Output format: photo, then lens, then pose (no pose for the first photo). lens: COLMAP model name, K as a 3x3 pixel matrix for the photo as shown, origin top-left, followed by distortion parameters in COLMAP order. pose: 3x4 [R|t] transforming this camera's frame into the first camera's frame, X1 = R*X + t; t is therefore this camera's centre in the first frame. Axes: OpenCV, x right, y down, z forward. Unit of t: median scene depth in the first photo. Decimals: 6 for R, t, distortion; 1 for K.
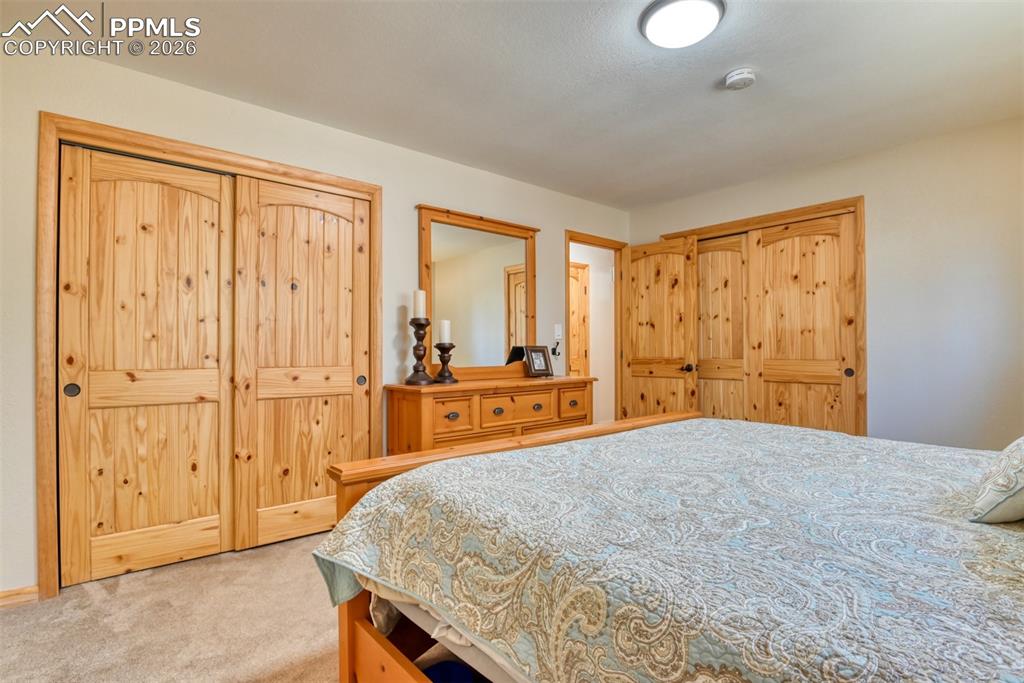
lens RADIAL K [[502.9, 0, 531.5], [0, 502.9, 349.3], [0, 0, 1]] dist [-0.022752, -0.004420]
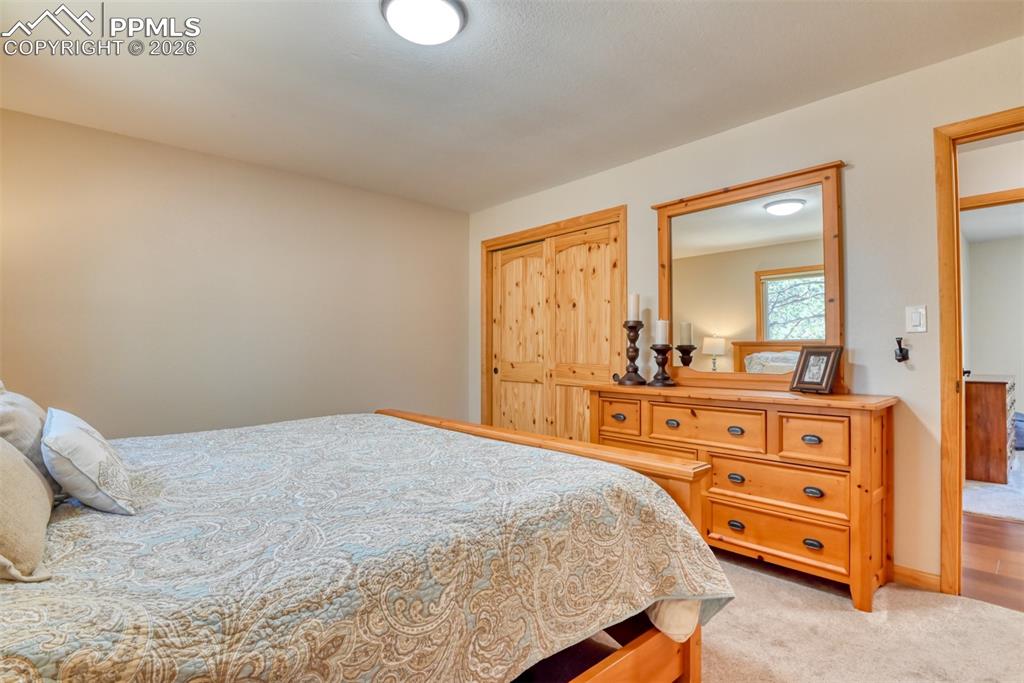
lens RADIAL K [[502.9, 0, 504.8], [0, 502.9, 344.7], [0, 0, 1]] dist [-0.022752, -0.004420]
pose [[-0.014956, -0.010115, -0.999837, 0.824475], [0.003076, 0.999944, -0.010162, -0.003192], [0.999883, -0.003228, -0.014924, 0.756995]]
